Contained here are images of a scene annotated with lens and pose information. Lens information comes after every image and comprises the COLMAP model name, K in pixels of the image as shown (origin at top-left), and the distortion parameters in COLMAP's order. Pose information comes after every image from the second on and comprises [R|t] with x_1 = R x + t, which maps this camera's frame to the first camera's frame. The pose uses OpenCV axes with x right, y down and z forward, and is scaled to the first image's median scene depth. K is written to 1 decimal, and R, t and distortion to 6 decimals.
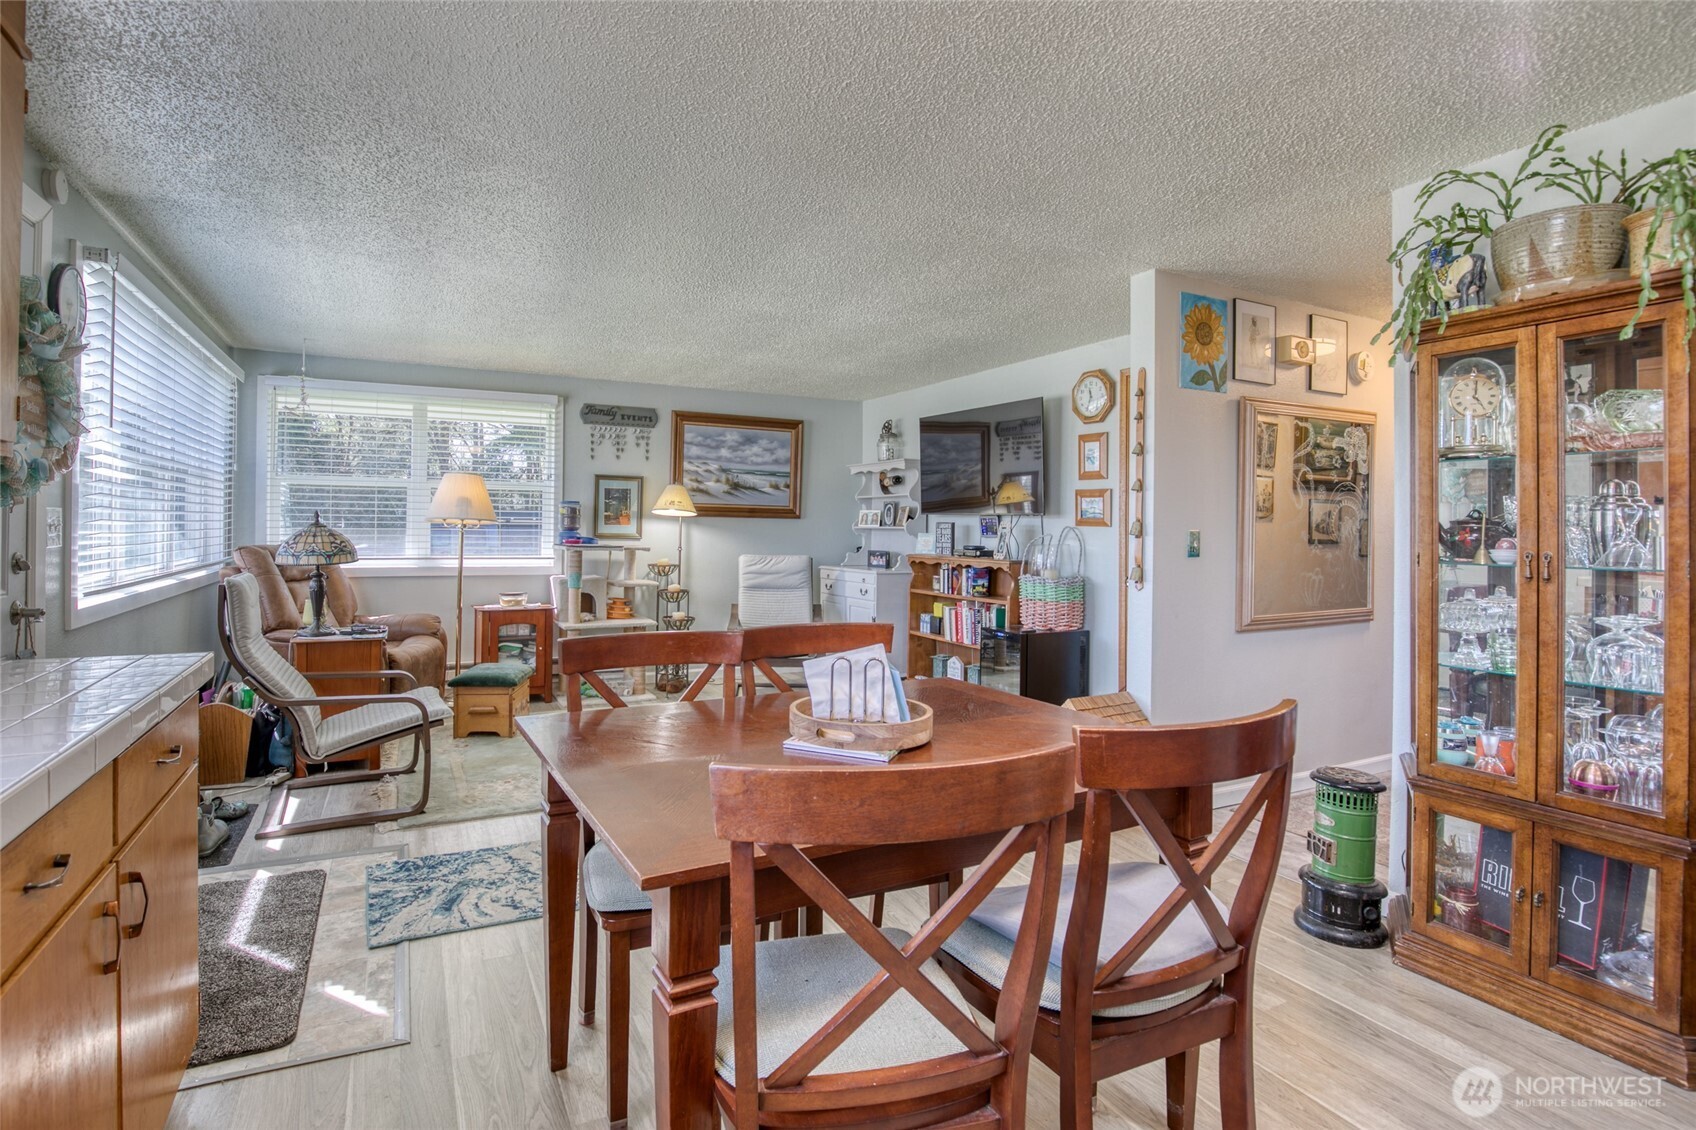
lens RADIAL K [[798.3, 0, 828.2], [0, 798.3, 528.0], [0, 0, 1]] dist [-0.031859, 0.005219]
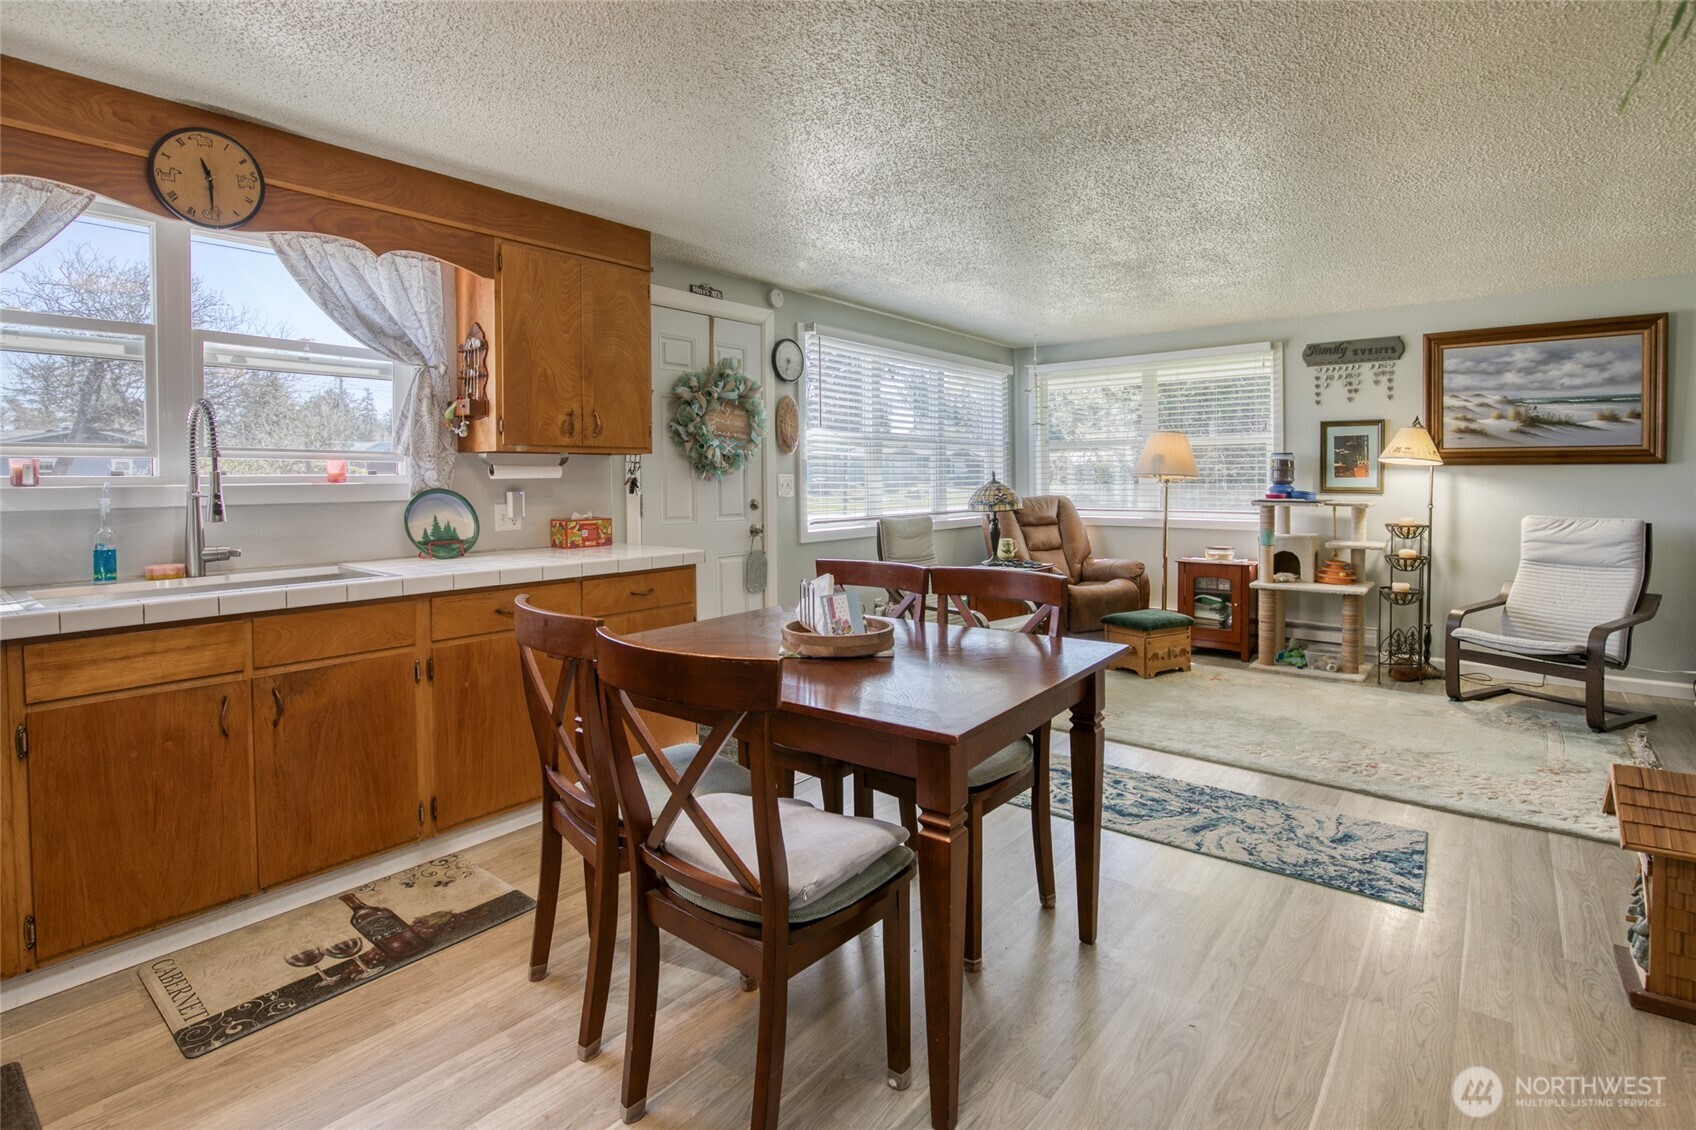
lens RADIAL K [[847.6, 0, 855.5], [0, 847.6, 493.4], [0, 0, 1]] dist [-0.041077, 0.010104]
pose [[0.413294, -0.000386, -0.910598, 0.345601], [0.009487, 0.999947, 0.003881, 0.004768], [0.910548, -0.010243, 0.413276, 0.132766]]
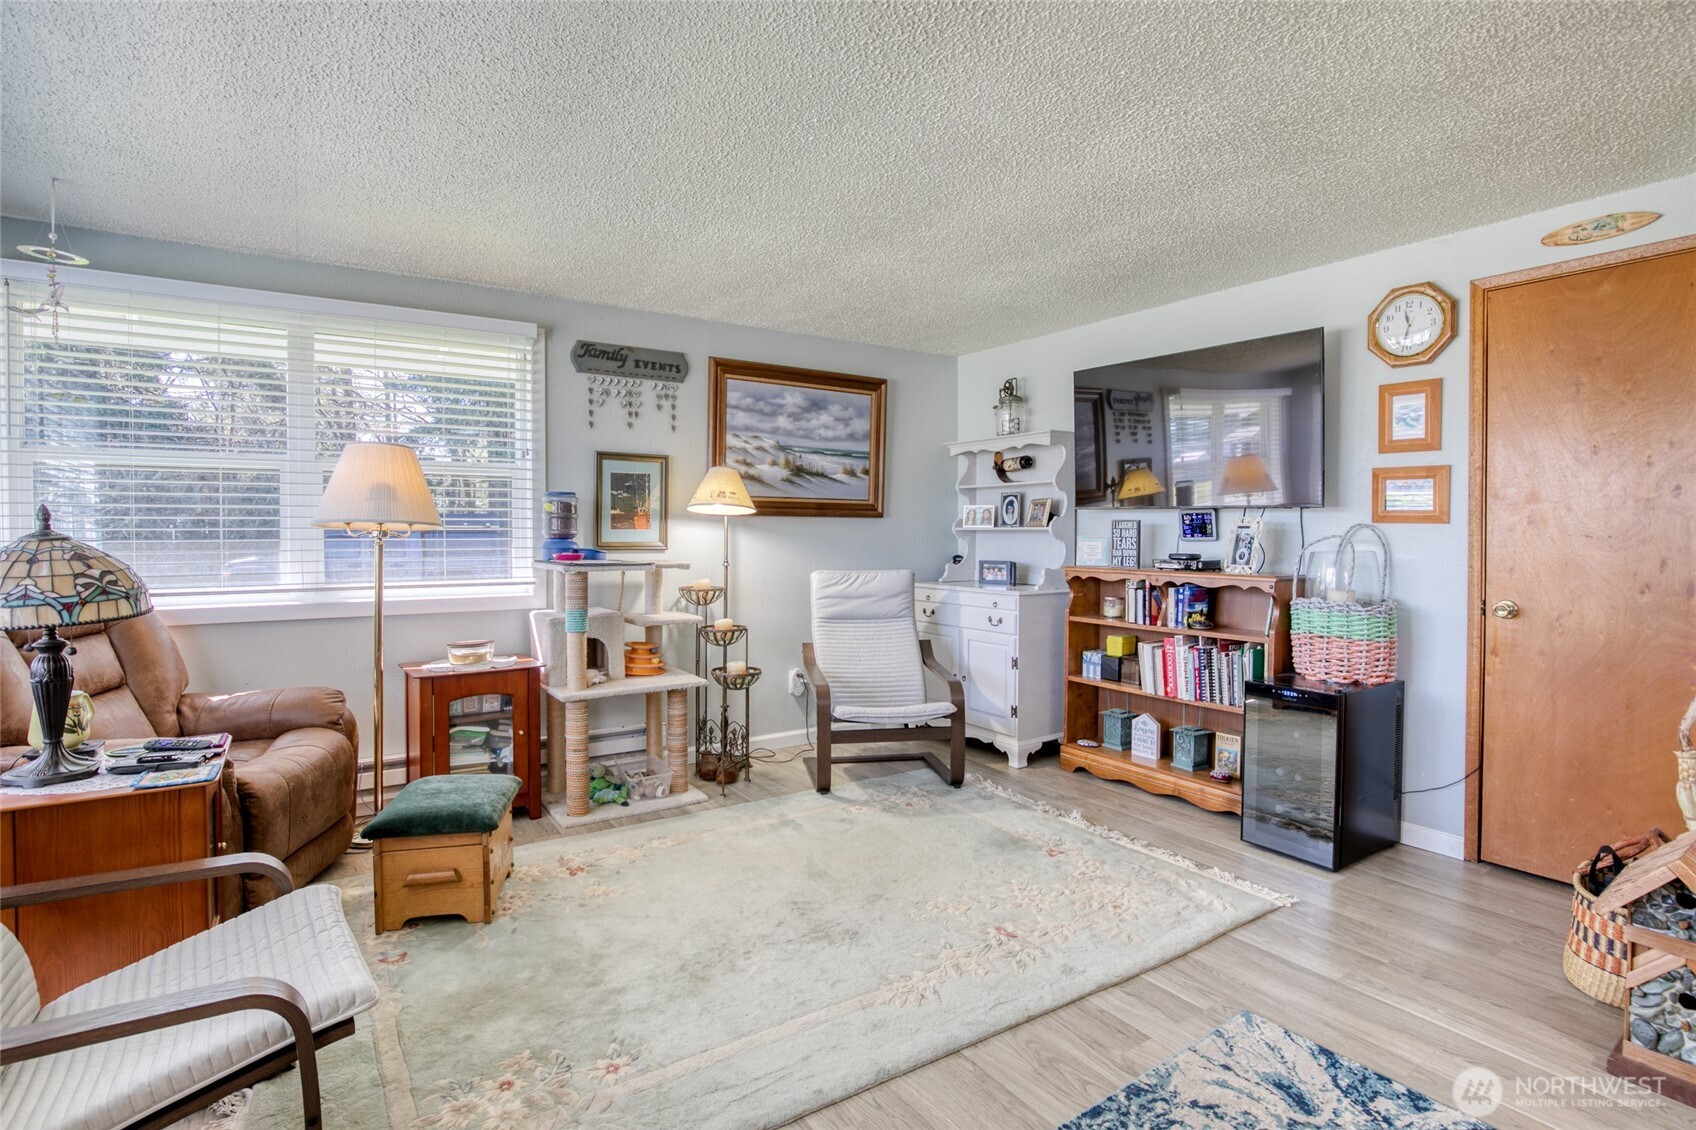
lens RADIAL K [[819.3, 0, 881.4], [0, 819.3, 546.5], [0, 0, 1]] dist [-0.028864, 0.000899]
pose [[0.991856, -0.013774, 0.126615, -0.147220], [0.011205, 0.999717, 0.020979, -0.001348], [-0.126868, -0.019390, 0.991730, 0.310907]]
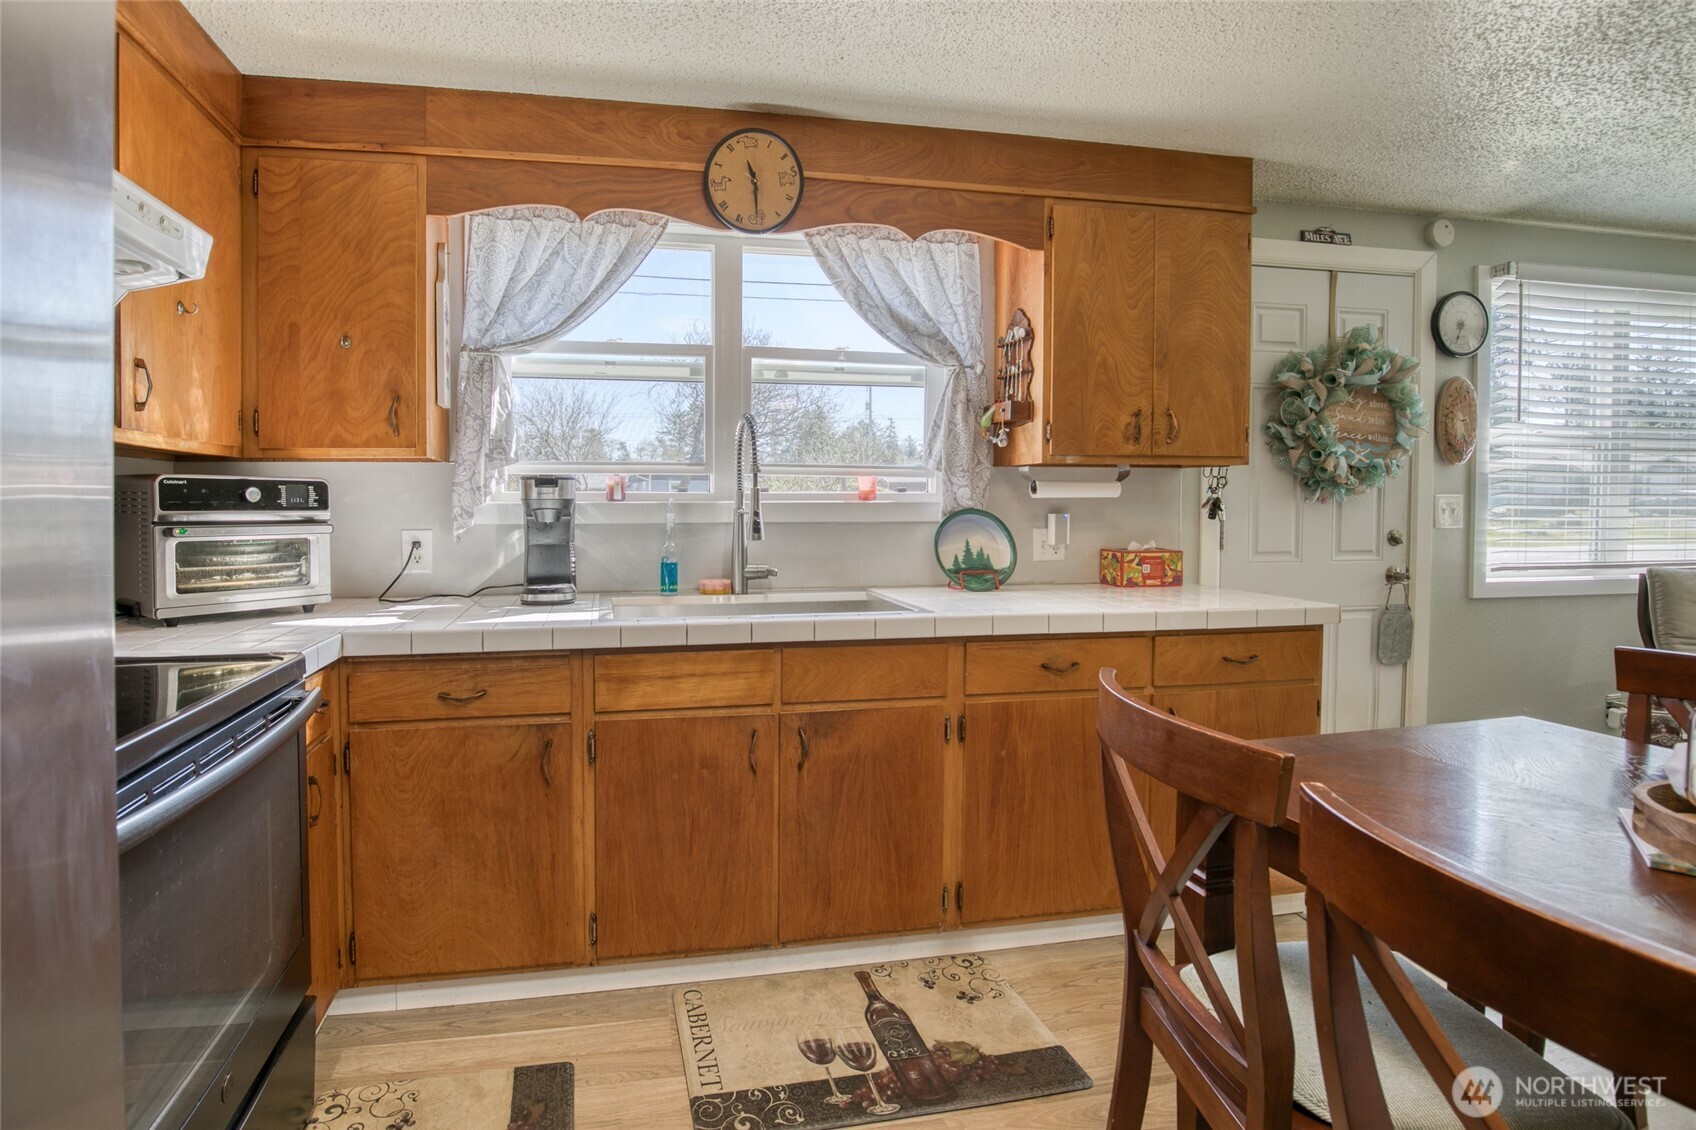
lens RADIAL K [[823.7, 0, 718.1], [0, 823.7, 526.9], [0, 0, 1]] dist [-0.022963, 0.000852]
pose [[-0.301946, 0.016664, -0.953179, 0.223105], [-0.009205, 0.999750, 0.020394, 0.003462], [0.953280, 0.014932, -0.301717, 0.115870]]
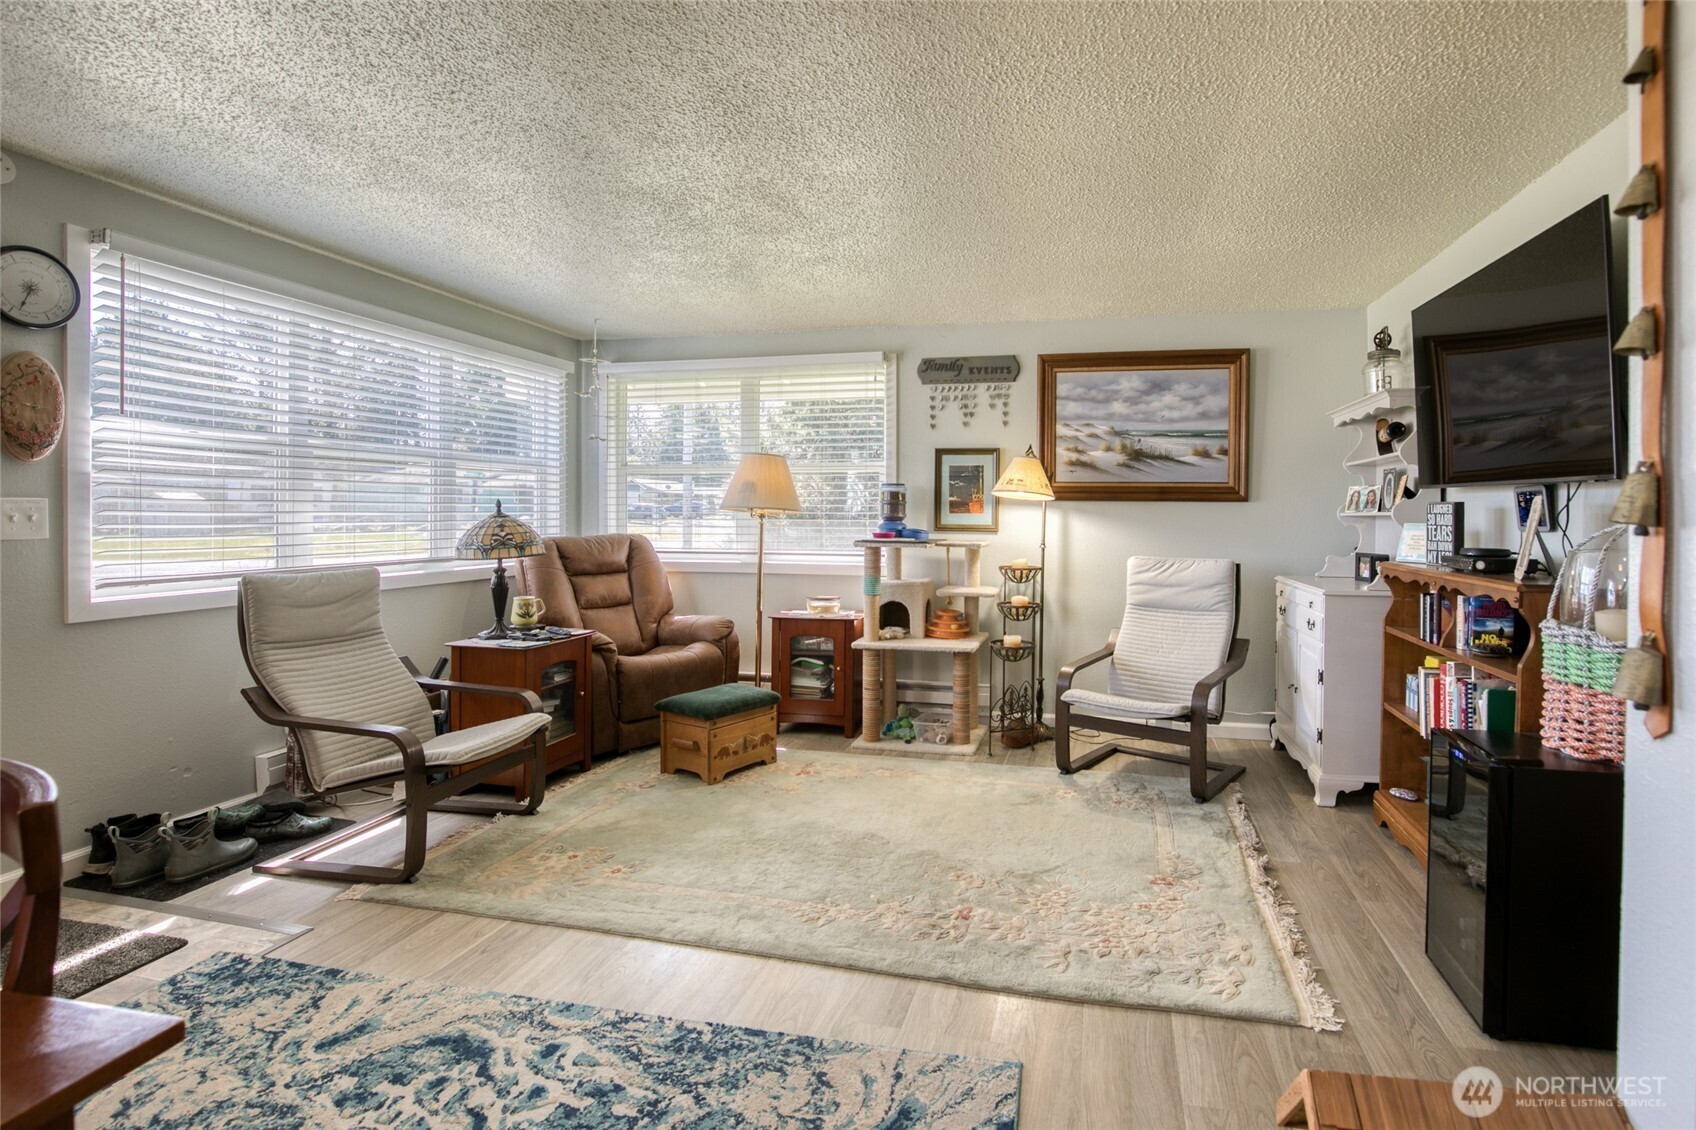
lens RADIAL K [[827.0, 0, 950.2], [0, 827.0, 525.7], [0, 0, 1]] dist [-0.028763, 0.000613]
pose [[0.784899, -0.000737, -0.619623, 0.214390], [0.005022, 0.999974, 0.005173, 0.003659], [0.619603, -0.007172, 0.784882, 0.374714]]
